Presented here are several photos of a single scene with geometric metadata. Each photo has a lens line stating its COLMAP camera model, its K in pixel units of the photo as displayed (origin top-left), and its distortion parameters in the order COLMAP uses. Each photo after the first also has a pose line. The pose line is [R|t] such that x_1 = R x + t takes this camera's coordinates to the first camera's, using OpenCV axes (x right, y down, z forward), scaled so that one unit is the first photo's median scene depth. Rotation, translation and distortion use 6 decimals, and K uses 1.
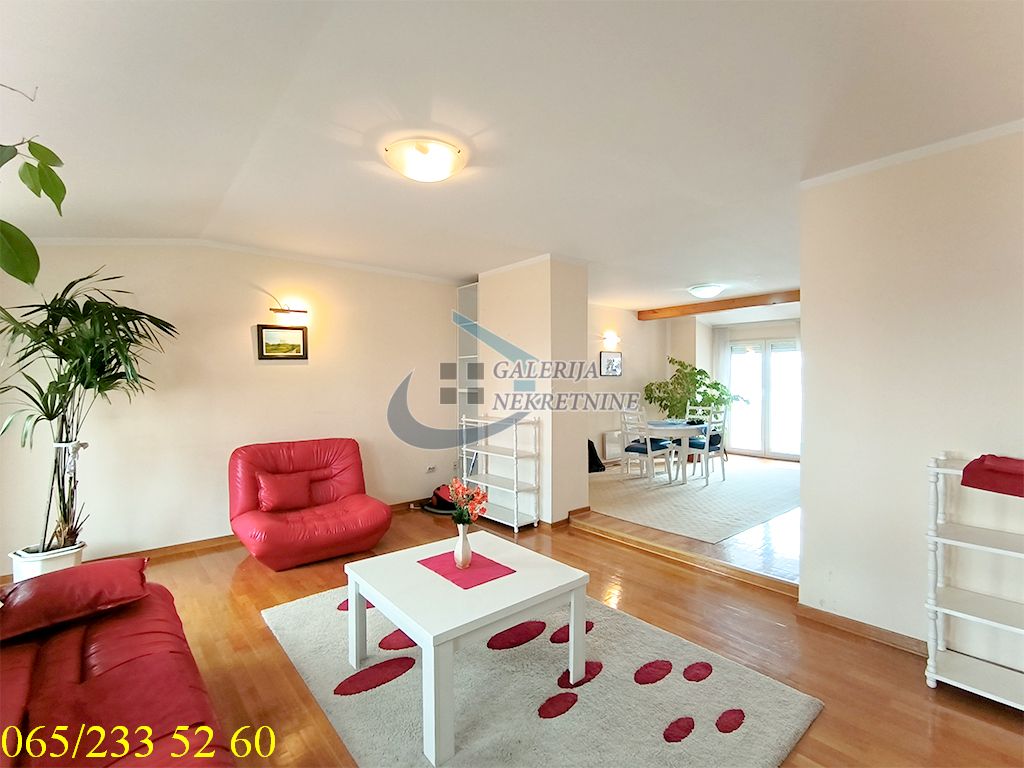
lens RADIAL K [[472.3, 0, 502.2], [0, 472.3, 384.3], [0, 0, 1]] dist [0.000667, -0.000492]
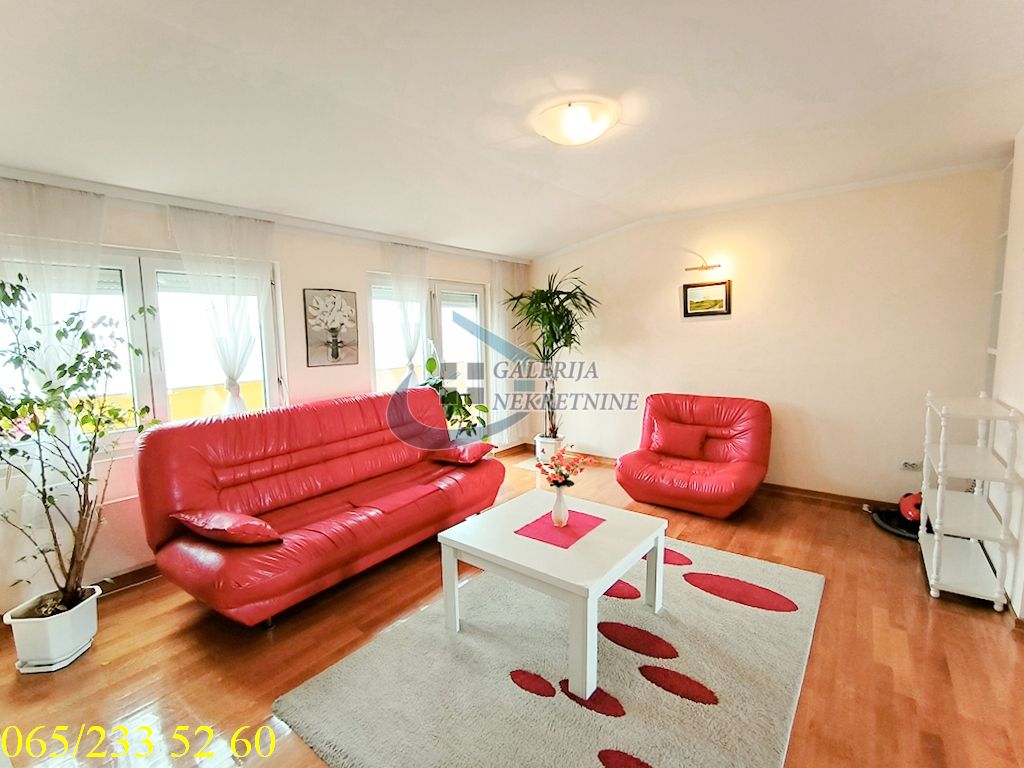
lens RADIAL K [[472.3, 0, 502.1], [0, 472.3, 382.5], [0, 0, 1]] dist [0.000667, -0.000492]
pose [[0.207194, 0.102536, -0.972912, 0.475547], [0.010870, 0.994190, 0.107093, -0.023769], [0.978240, -0.032764, 0.204875, 0.360698]]
